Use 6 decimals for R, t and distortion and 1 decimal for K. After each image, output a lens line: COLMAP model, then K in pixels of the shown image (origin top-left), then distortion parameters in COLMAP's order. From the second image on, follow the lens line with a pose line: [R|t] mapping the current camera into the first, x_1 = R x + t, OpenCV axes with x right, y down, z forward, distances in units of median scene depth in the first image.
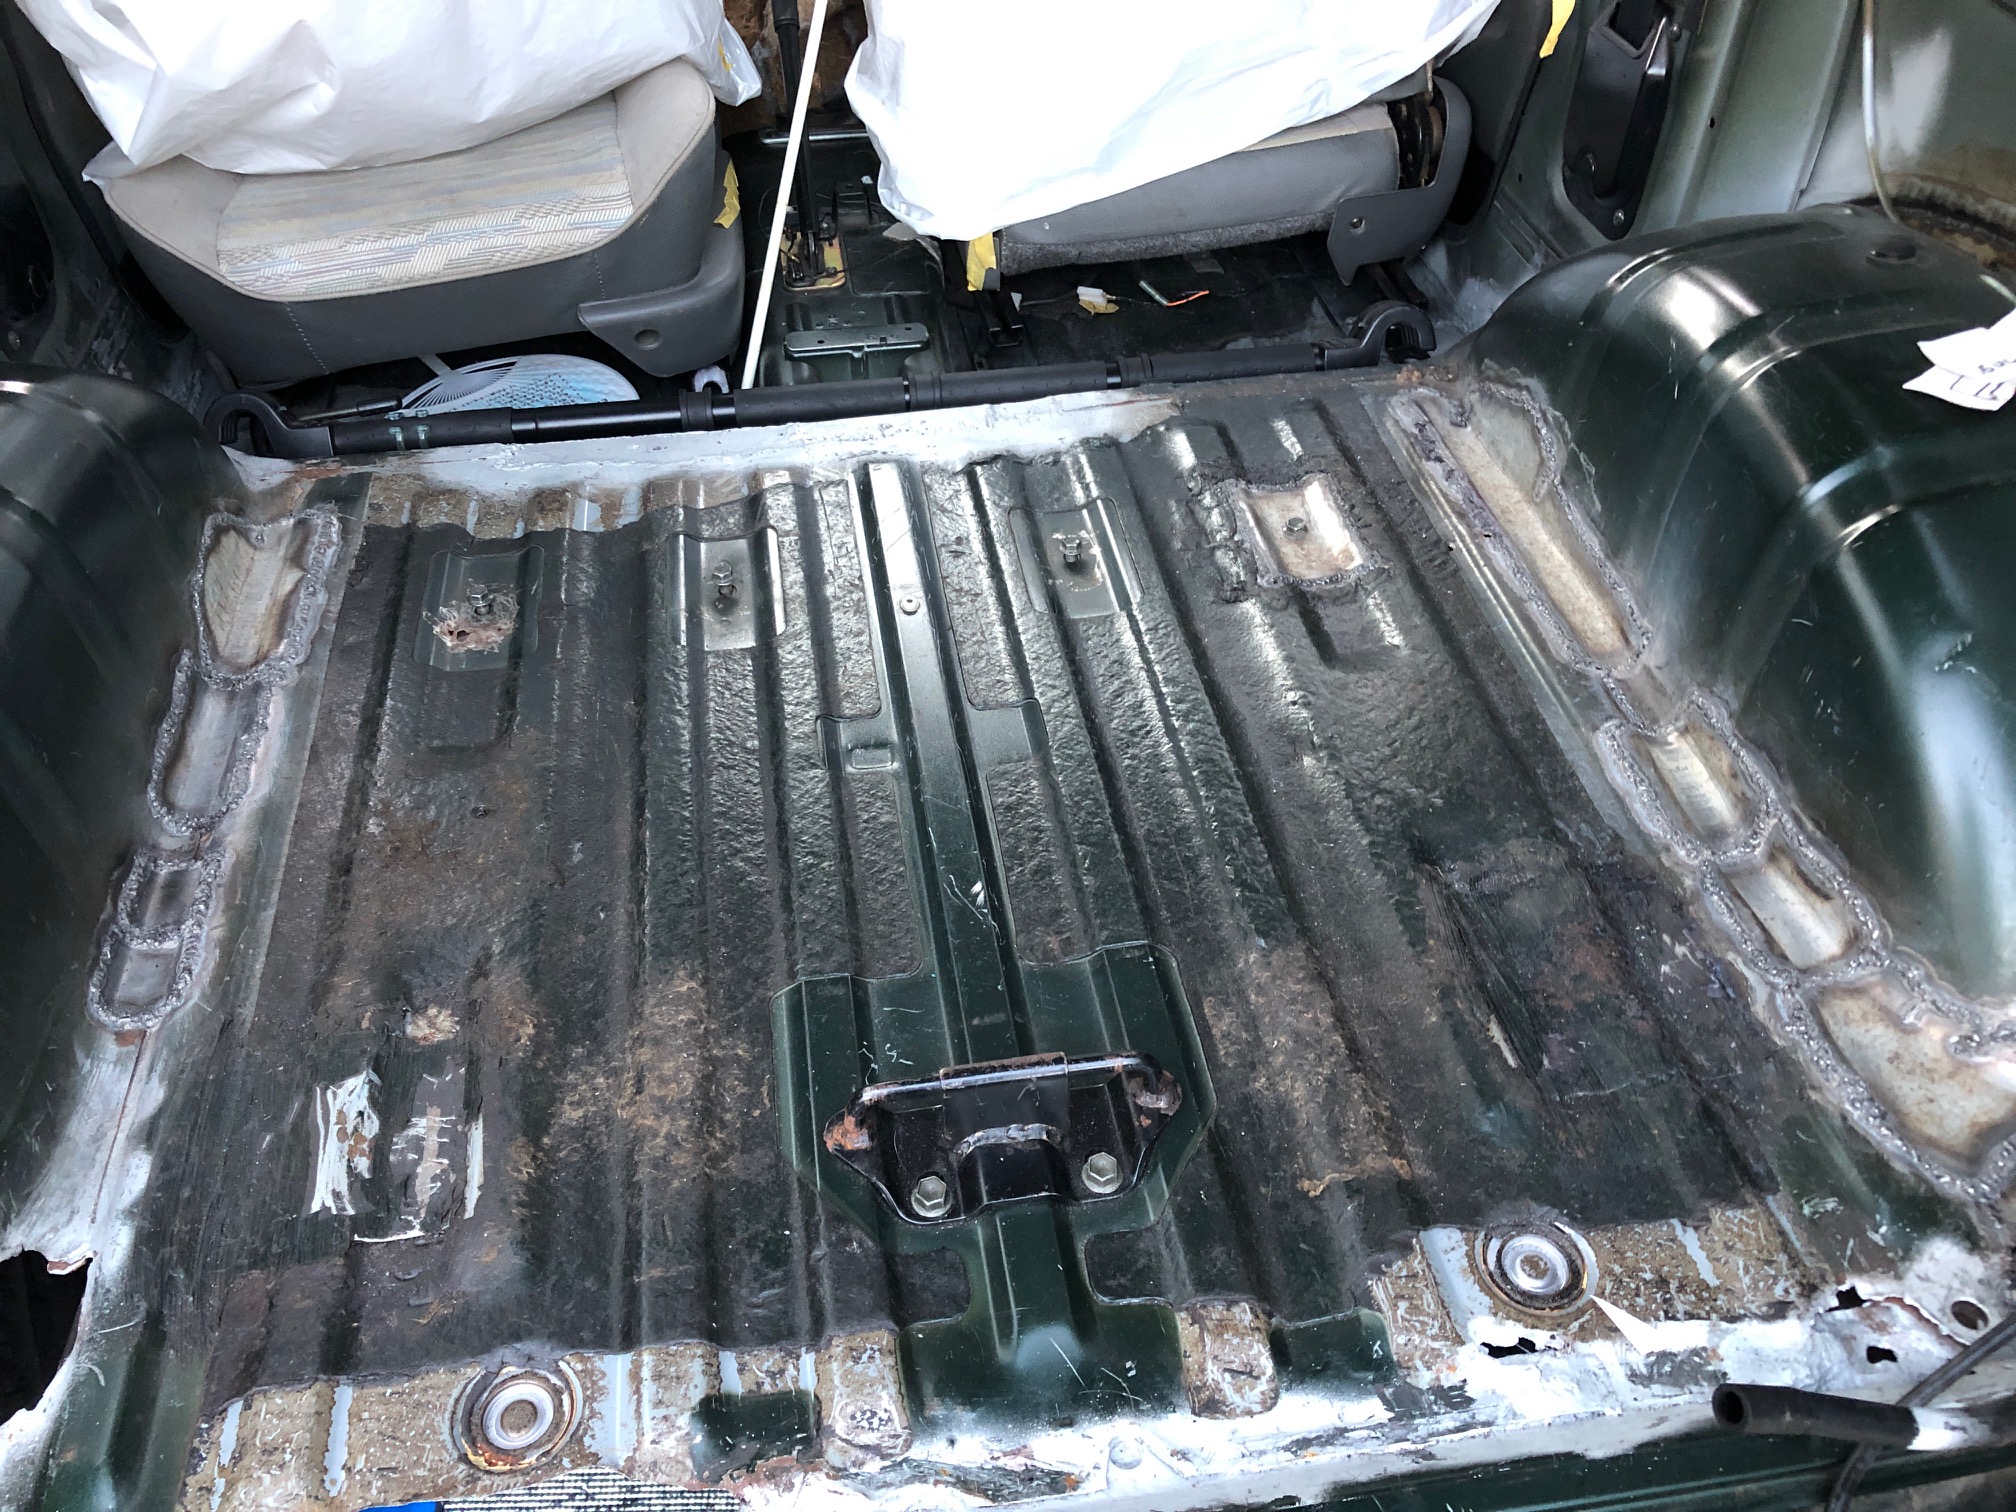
lens RADIAL K [[1641.0, 0, 987.2], [0, 1641.0, 771.8], [0, 0, 1]] dist [0.004528, -0.012645]
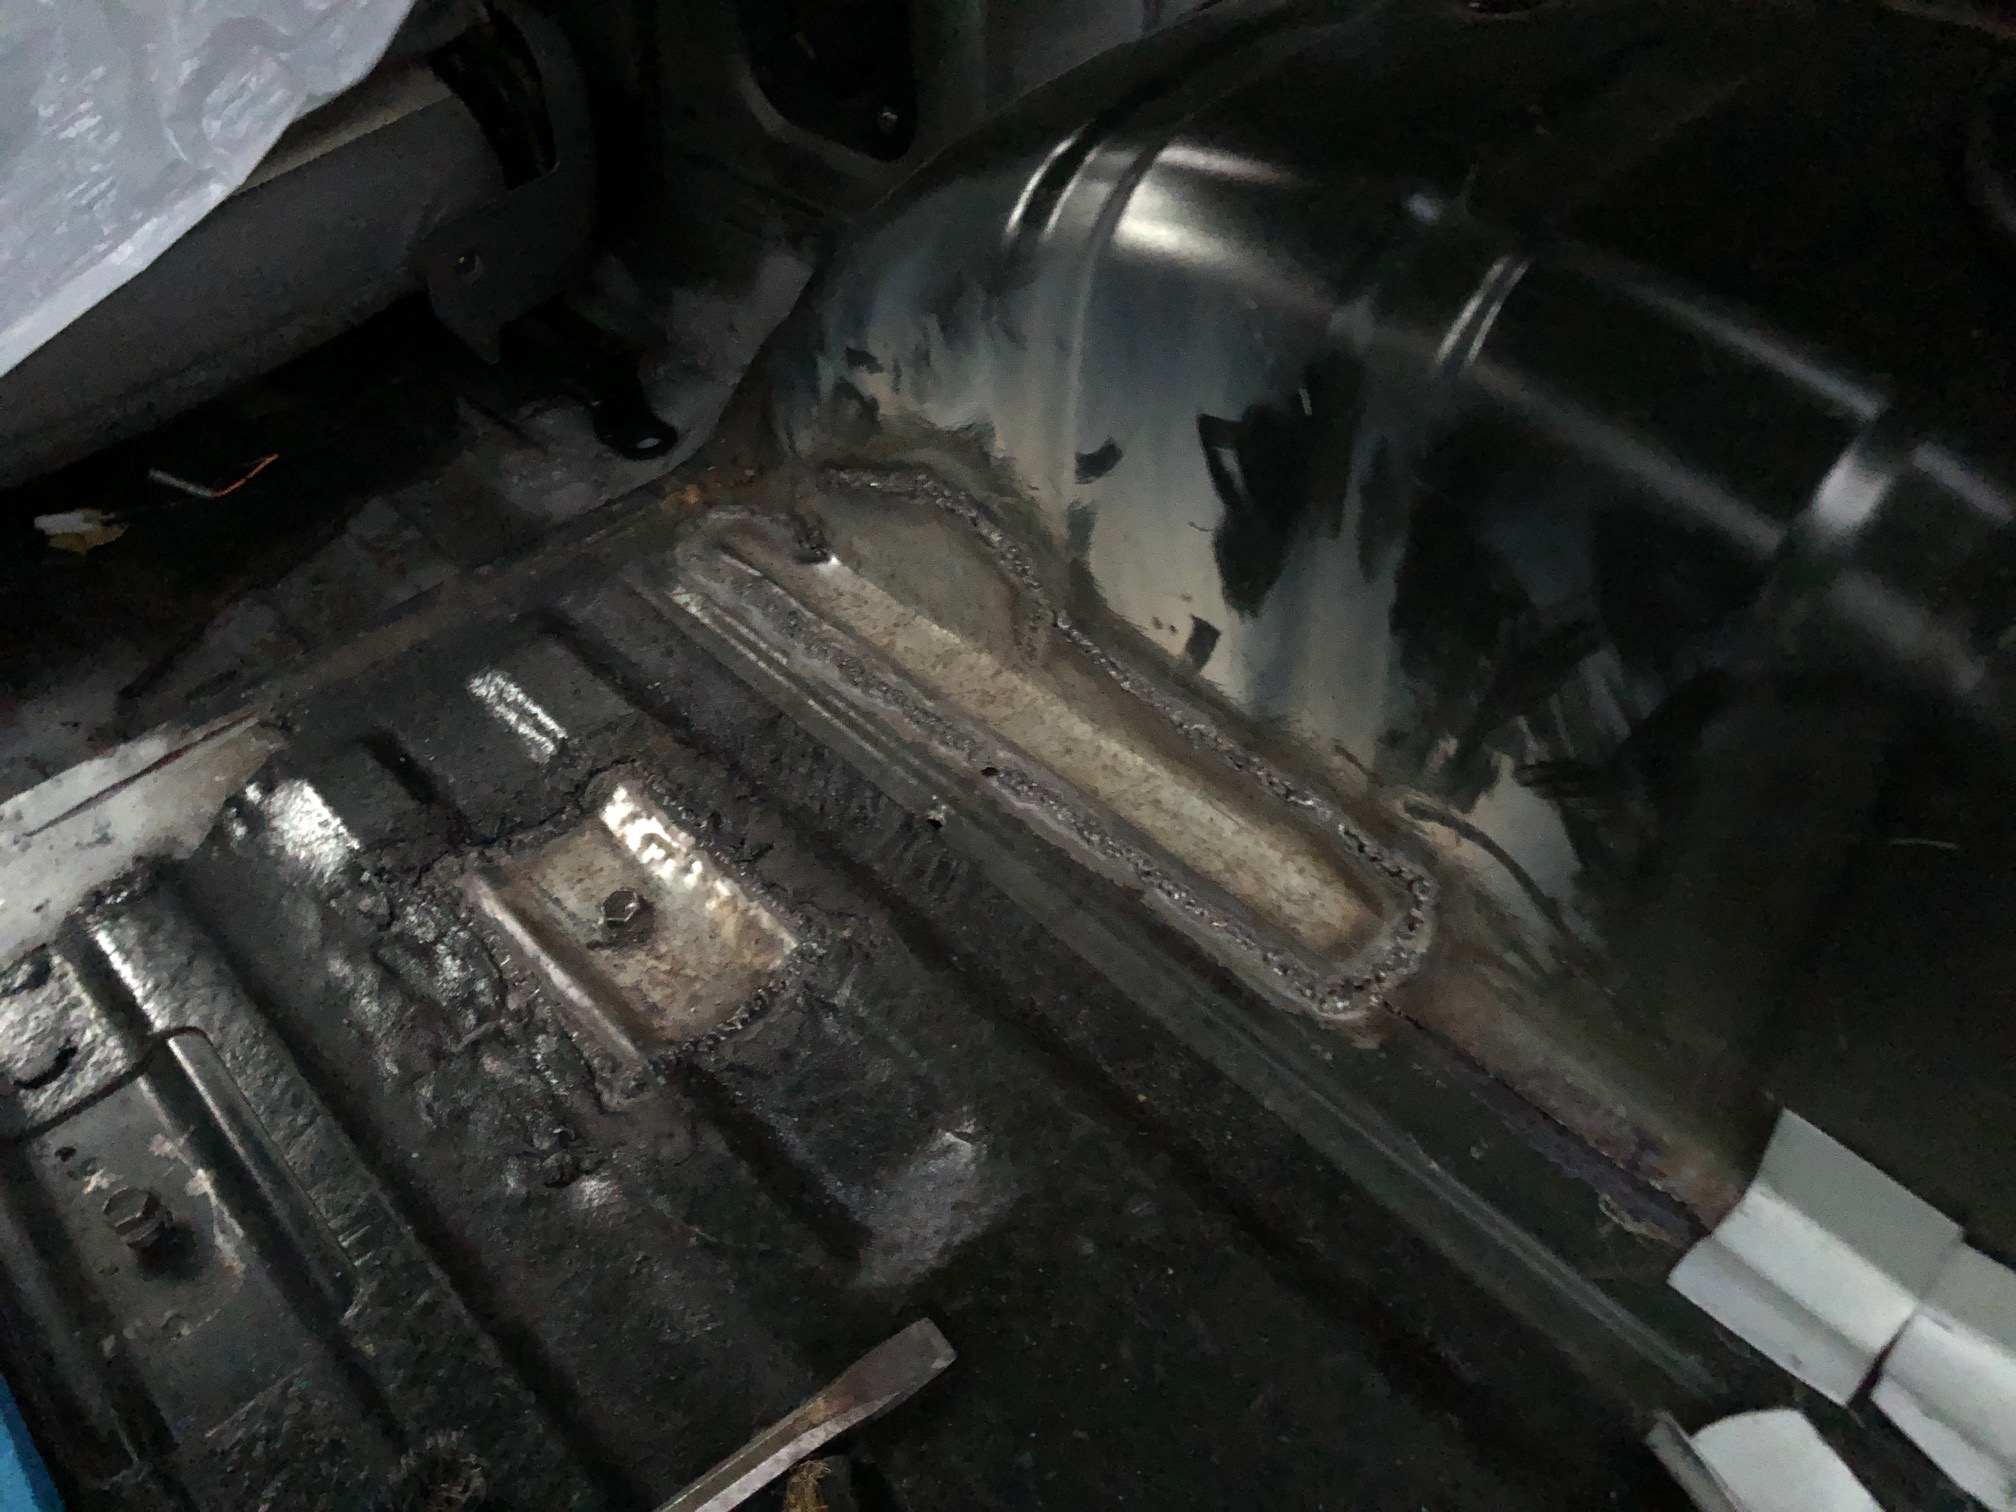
lens RADIAL K [[1641.0, 0, 1025.9], [0, 1641.0, 756.0], [0, 0, 1]] dist [0.004528, -0.012645]
pose [[0.827733, -0.410943, 0.382079, 0.145498], [0.415873, 0.906412, 0.073942, -0.208390], [-0.376707, 0.097692, 0.921167, 0.621100]]
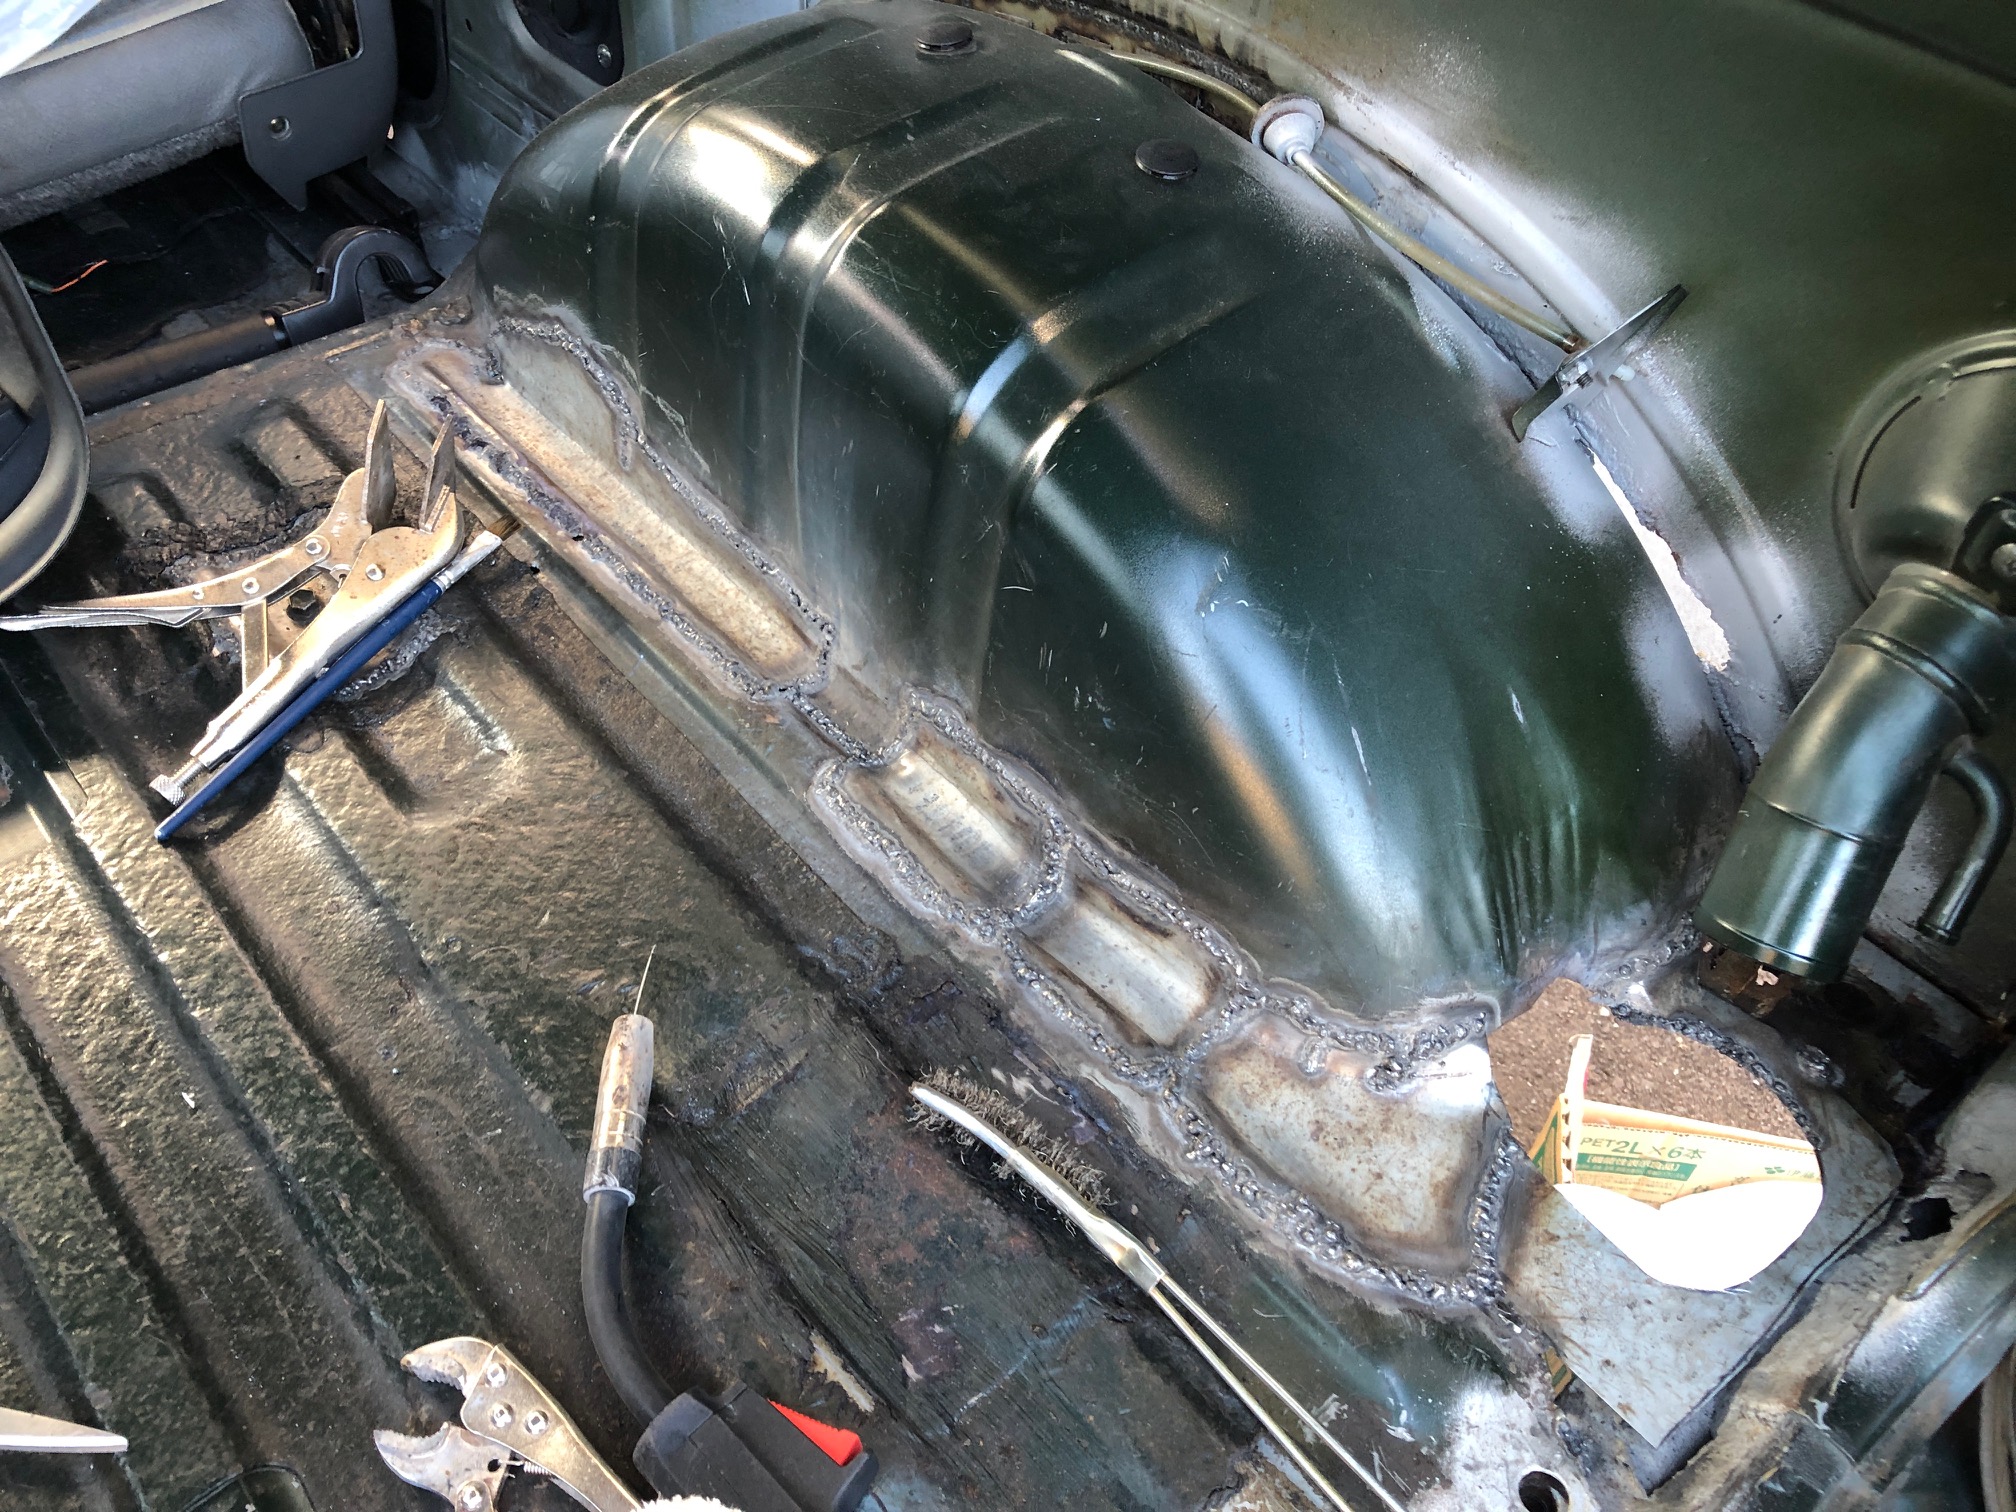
lens RADIAL K [[1641.0, 0, 999.0], [0, 1641.0, 777.3], [0, 0, 1]] dist [0.004528, -0.012645]
pose [[0.844183, -0.352134, 0.404174, 0.155710], [0.319275, 0.935943, 0.148576, -0.109222], [-0.430603, 0.003617, 0.902534, 0.325148]]
